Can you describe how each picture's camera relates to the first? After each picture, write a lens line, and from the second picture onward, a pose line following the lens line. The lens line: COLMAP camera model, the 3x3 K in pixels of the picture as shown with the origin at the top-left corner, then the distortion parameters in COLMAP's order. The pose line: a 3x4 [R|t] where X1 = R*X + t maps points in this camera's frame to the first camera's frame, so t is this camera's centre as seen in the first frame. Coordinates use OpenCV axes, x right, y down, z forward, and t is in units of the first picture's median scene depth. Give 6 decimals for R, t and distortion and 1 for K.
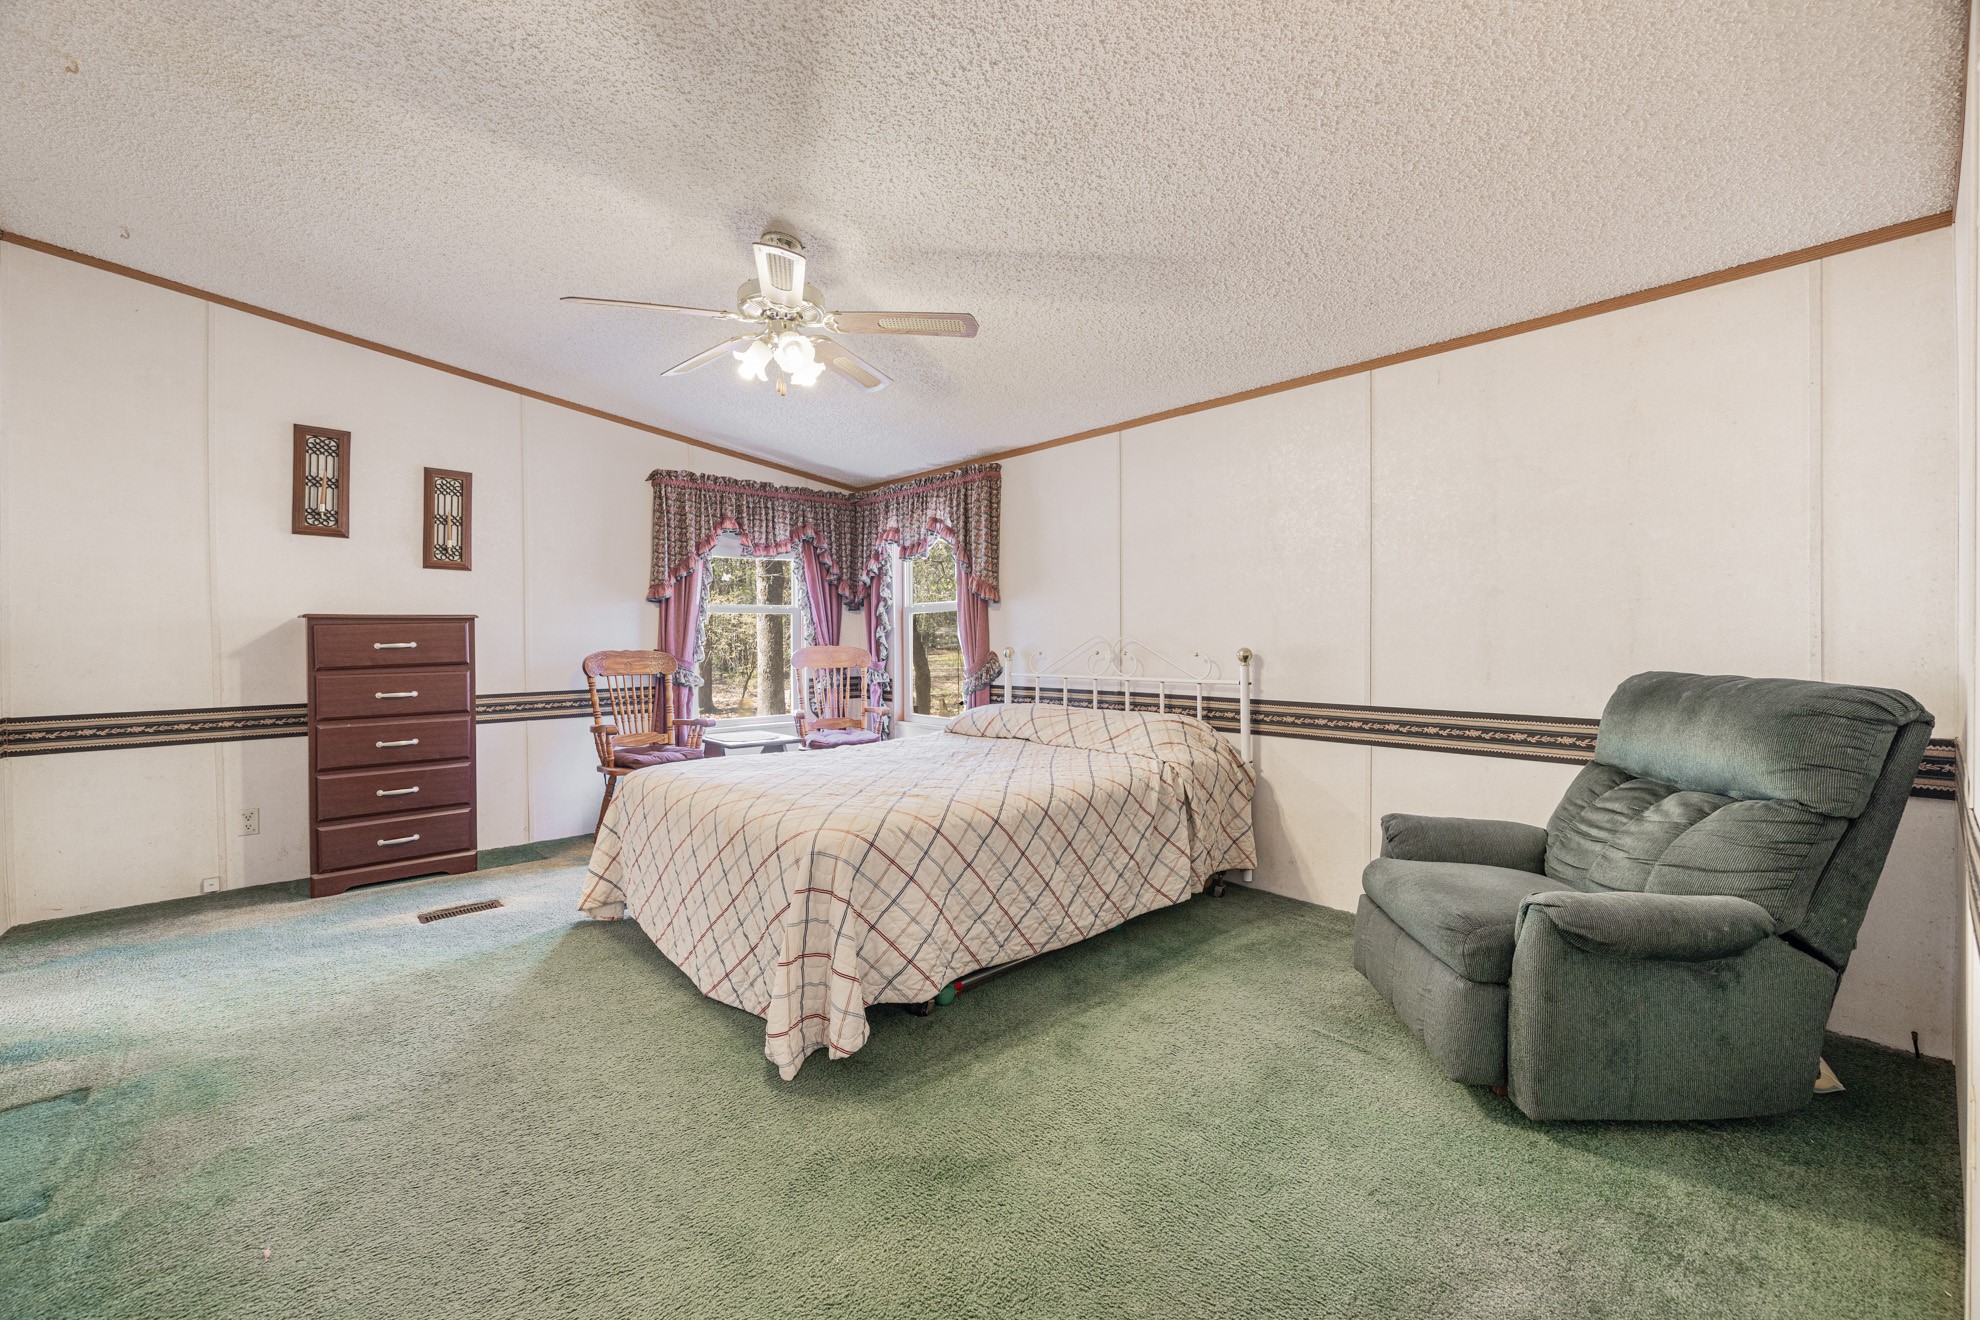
lens RADIAL K [[844.3, 0, 993.8], [0, 844.3, 635.3], [0, 0, 1]] dist [0.002959, 0.000164]
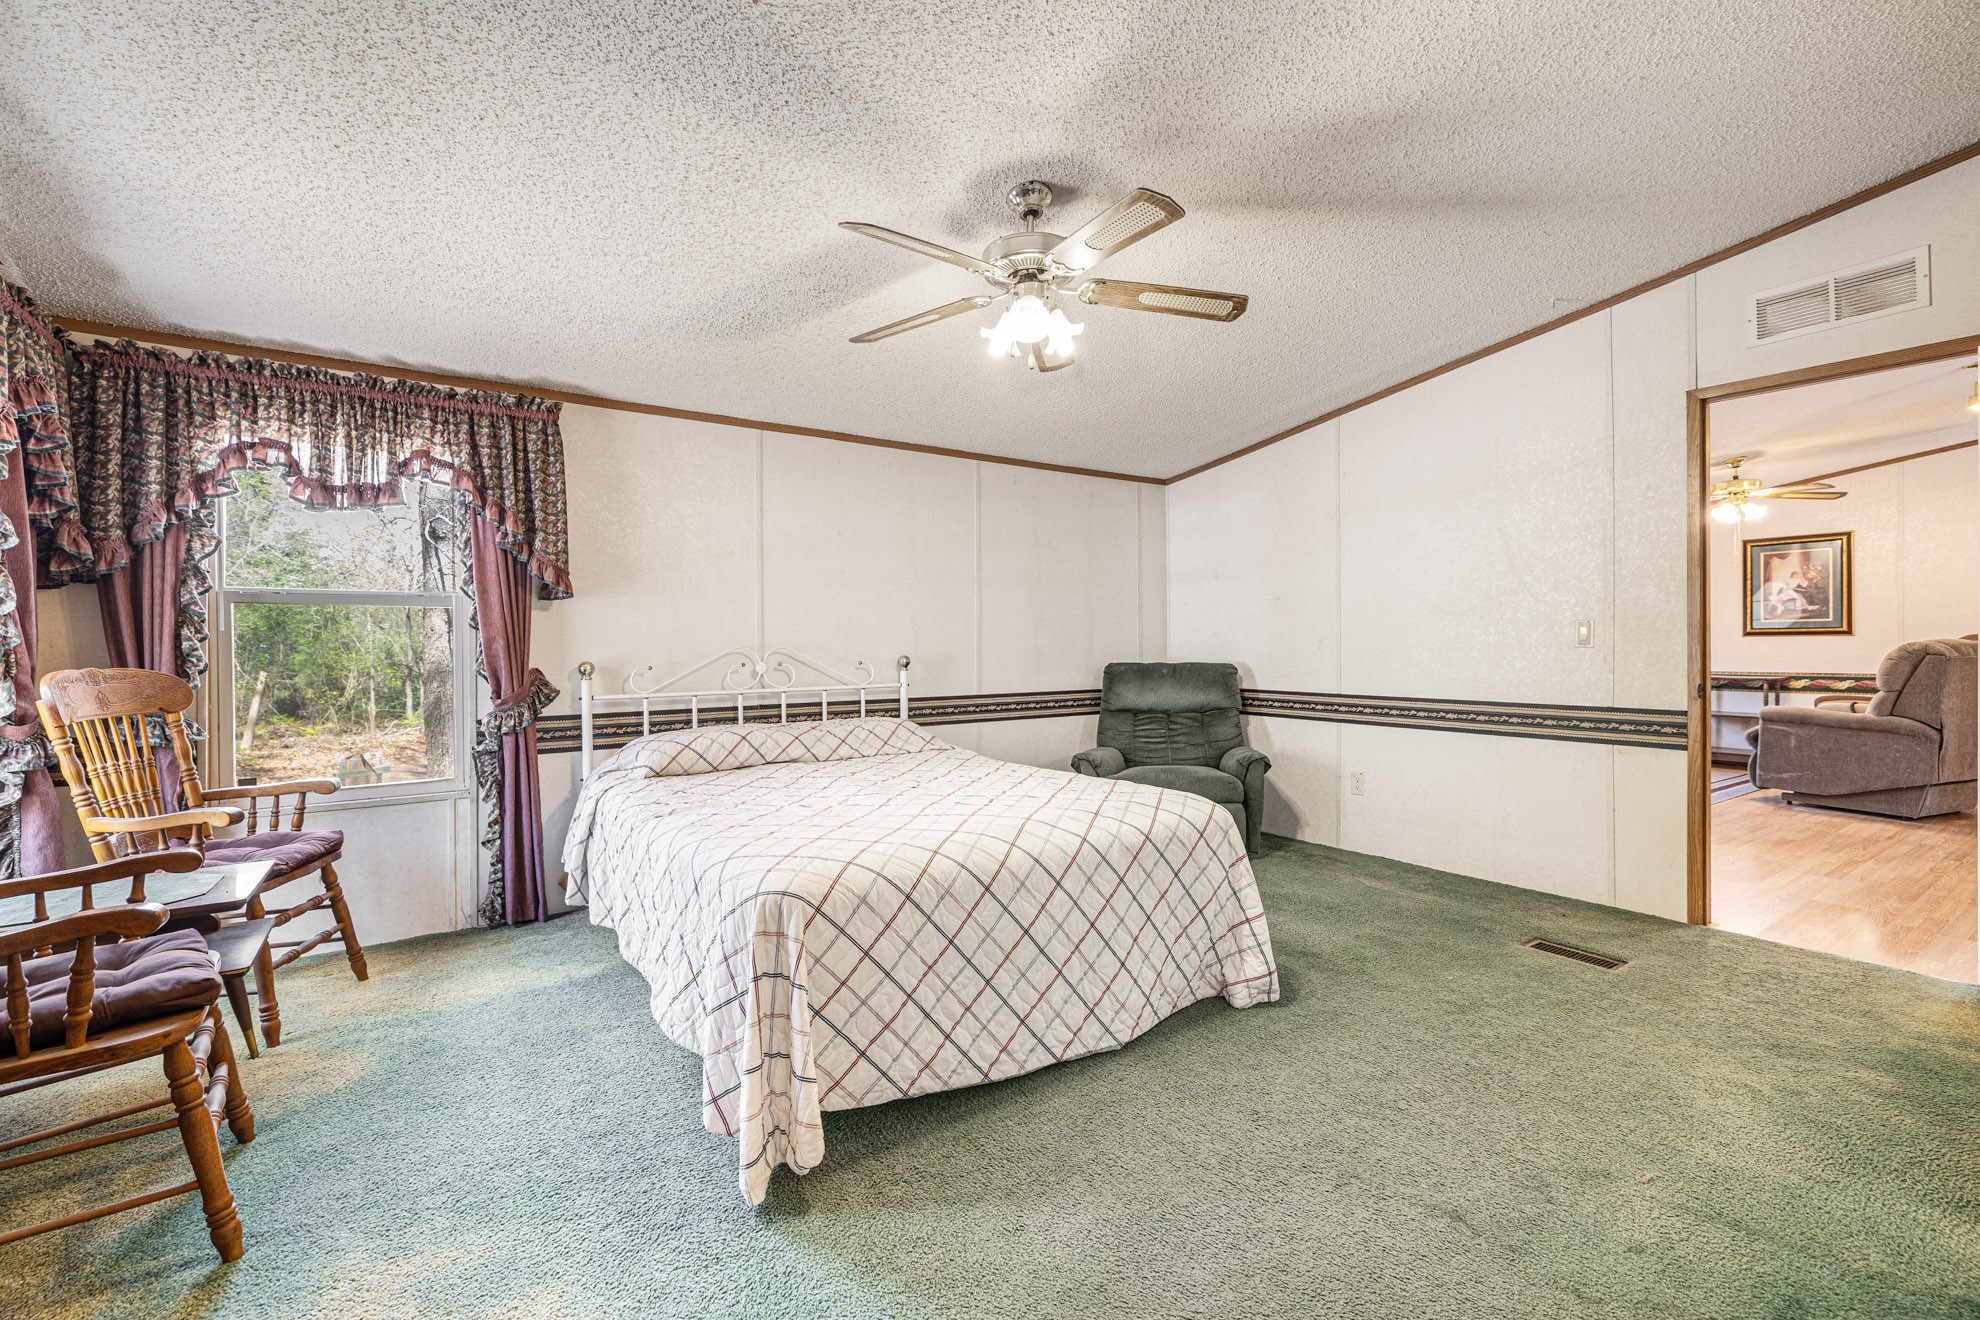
lens RADIAL K [[848.4, 0, 986.5], [0, 848.4, 653.1], [0, 0, 1]] dist [0.000688, 0.000101]
pose [[0.117497, -0.002022, 0.993071, -0.859790], [0.006588, 0.999978, 0.001256, 0.009989], [-0.993051, 0.006395, 0.117508, 0.723126]]
